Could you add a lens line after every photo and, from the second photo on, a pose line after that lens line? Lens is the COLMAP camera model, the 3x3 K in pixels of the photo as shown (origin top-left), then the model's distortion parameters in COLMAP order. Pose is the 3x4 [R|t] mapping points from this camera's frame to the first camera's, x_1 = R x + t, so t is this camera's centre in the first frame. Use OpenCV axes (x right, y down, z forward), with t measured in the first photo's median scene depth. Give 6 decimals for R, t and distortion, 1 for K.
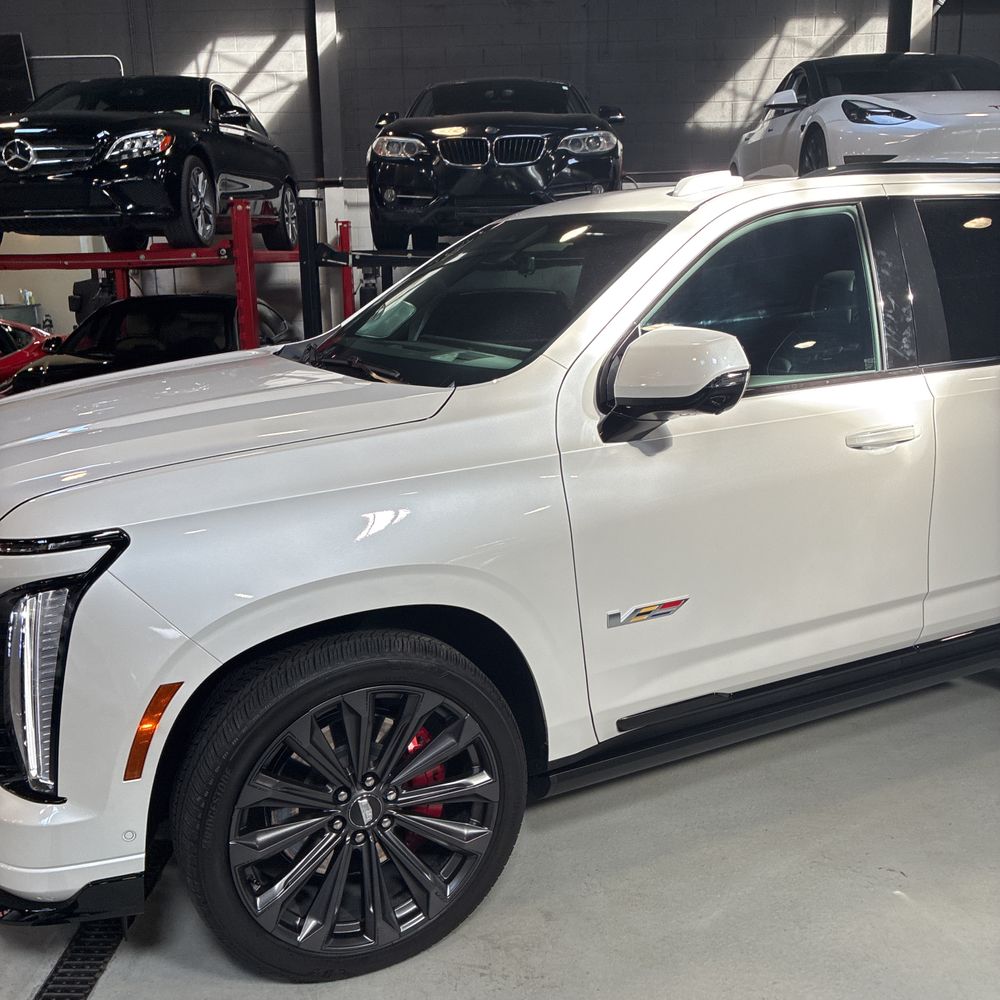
lens RADIAL K [[970.9, 0, 497.8], [0, 970.9, 503.2], [0, 0, 1]] dist [0.013736, 0.000000]
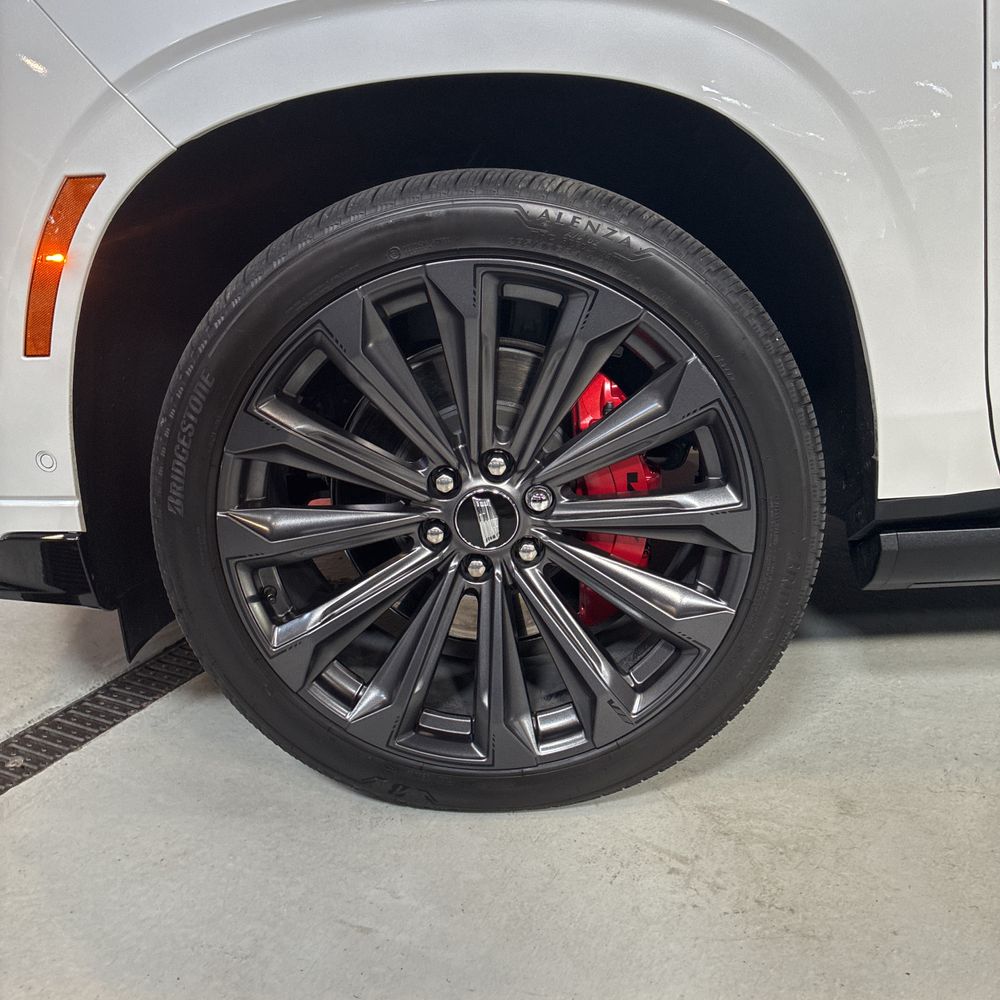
lens RADIAL K [[970.9, 0, 515.4], [0, 970.9, 499.4], [0, 0, 1]] dist [0.013736, 0.000000]
pose [[0.894450, 0.115027, -0.432121, 0.106954], [-0.073522, 0.991027, 0.111621, 0.241340], [0.441083, -0.068069, 0.894881, 0.522689]]
